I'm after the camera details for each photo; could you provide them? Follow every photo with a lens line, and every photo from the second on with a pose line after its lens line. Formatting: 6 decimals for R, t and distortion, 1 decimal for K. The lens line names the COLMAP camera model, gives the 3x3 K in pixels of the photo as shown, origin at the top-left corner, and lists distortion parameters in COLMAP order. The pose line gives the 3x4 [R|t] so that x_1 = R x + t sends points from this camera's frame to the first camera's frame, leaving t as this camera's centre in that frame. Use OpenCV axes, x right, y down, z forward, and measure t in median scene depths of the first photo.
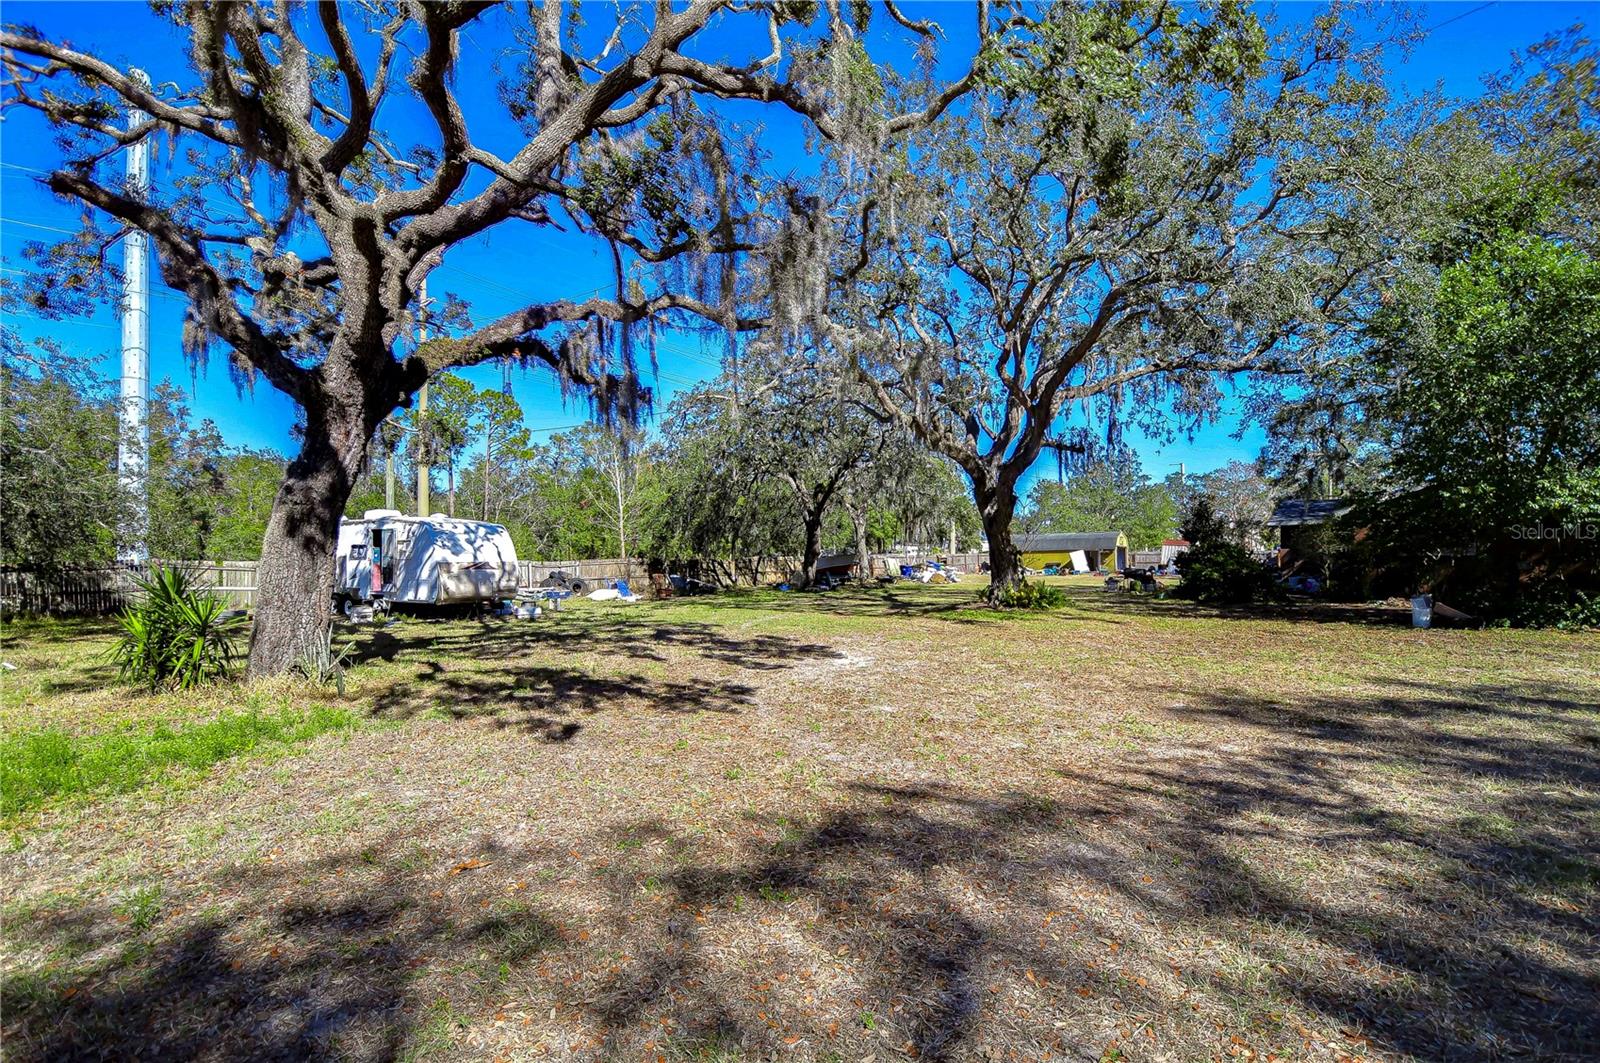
lens RADIAL K [[719.5, 0, 808.6], [0, 719.5, 554.6], [0, 0, 1]] dist [0.001611, -0.007381]
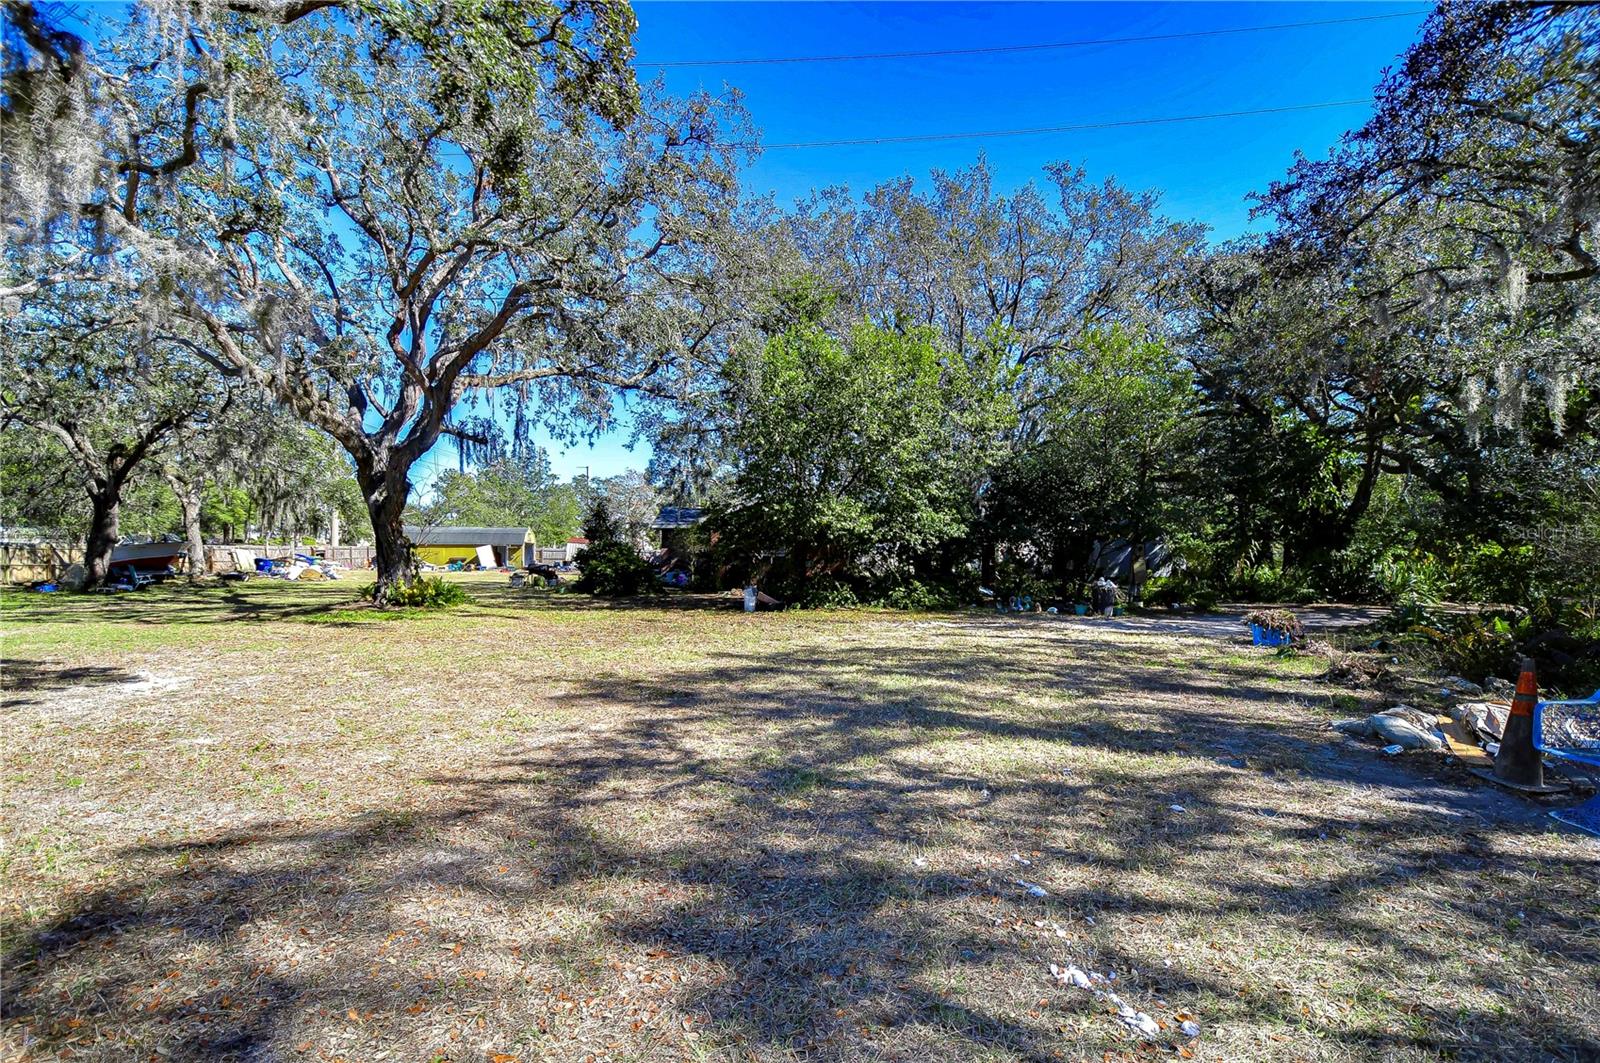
lens RADIAL K [[727.0, 0, 803.6], [0, 727.0, 554.4], [0, 0, 1]] dist [0.003449, -0.007703]
pose [[0.719083, 0.016805, 0.694721, 0.011879], [-0.020562, 0.999784, -0.002901, 0.000732], [-0.694620, -0.012198, 0.719273, -0.004847]]
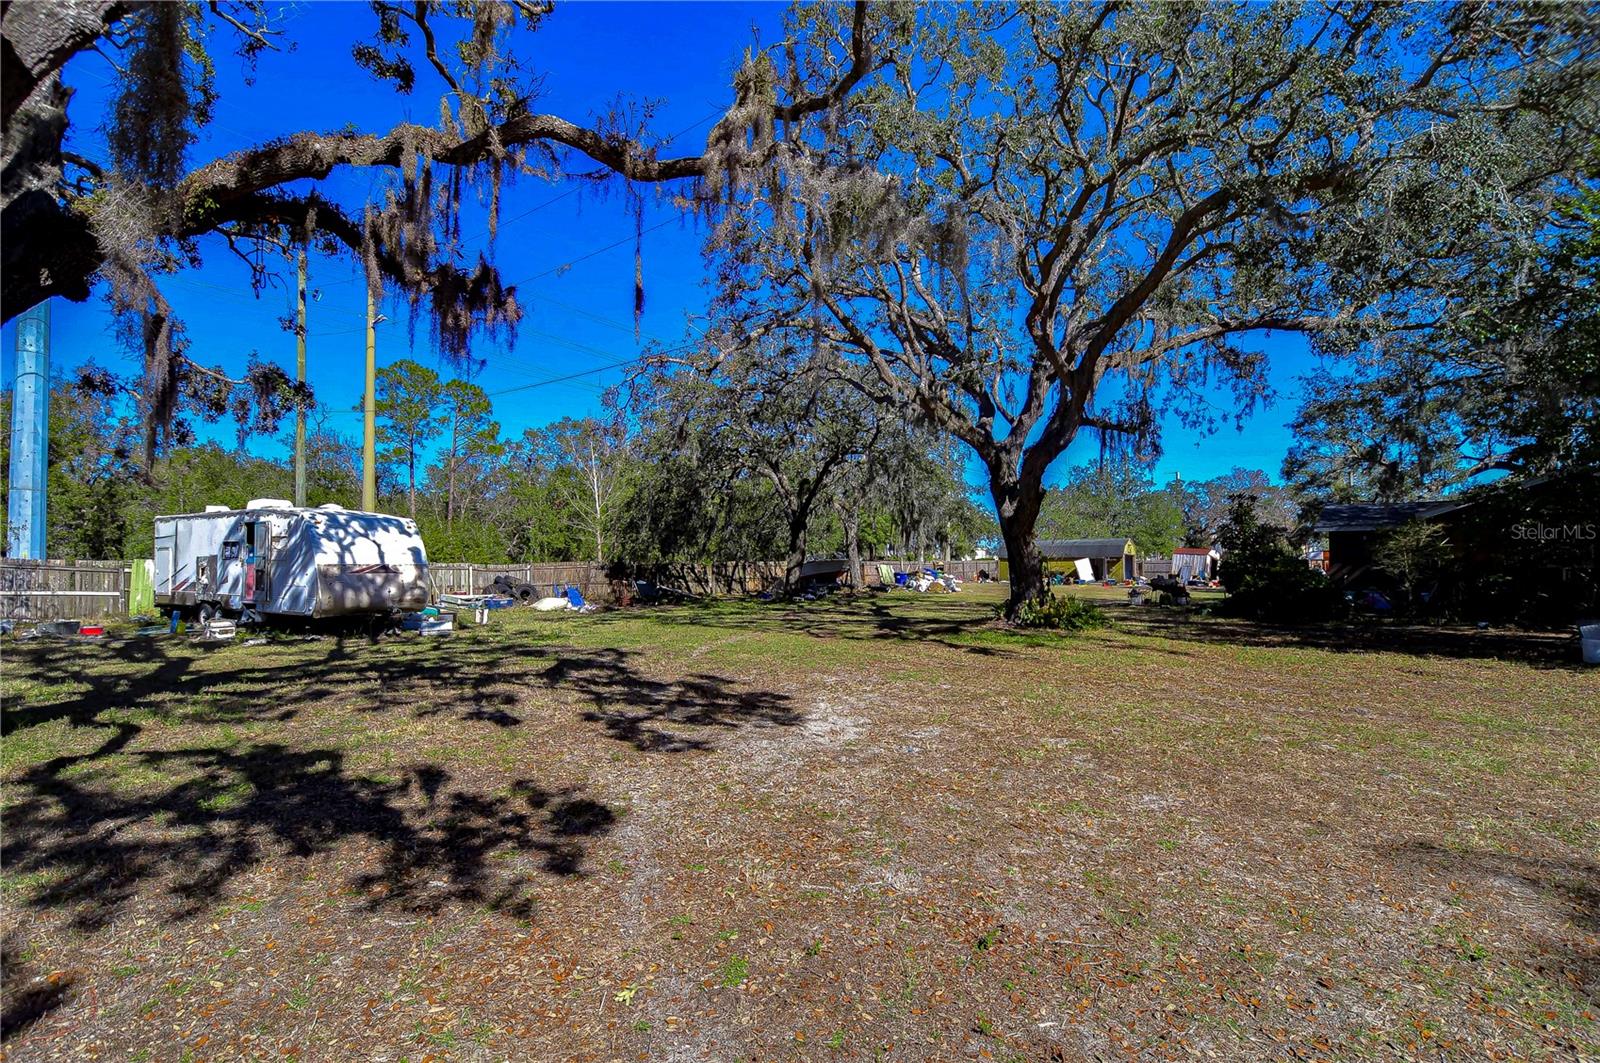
lens RADIAL K [[719.5, 0, 808.6], [0, 719.5, 554.6], [0, 0, 1]] dist [0.001611, -0.007381]
pose [[0.999869, 0.010172, 0.012602, 0.018533], [-0.010074, 0.999919, -0.007836, 0.001323], [-0.012681, 0.007708, 0.999890, 0.236622]]
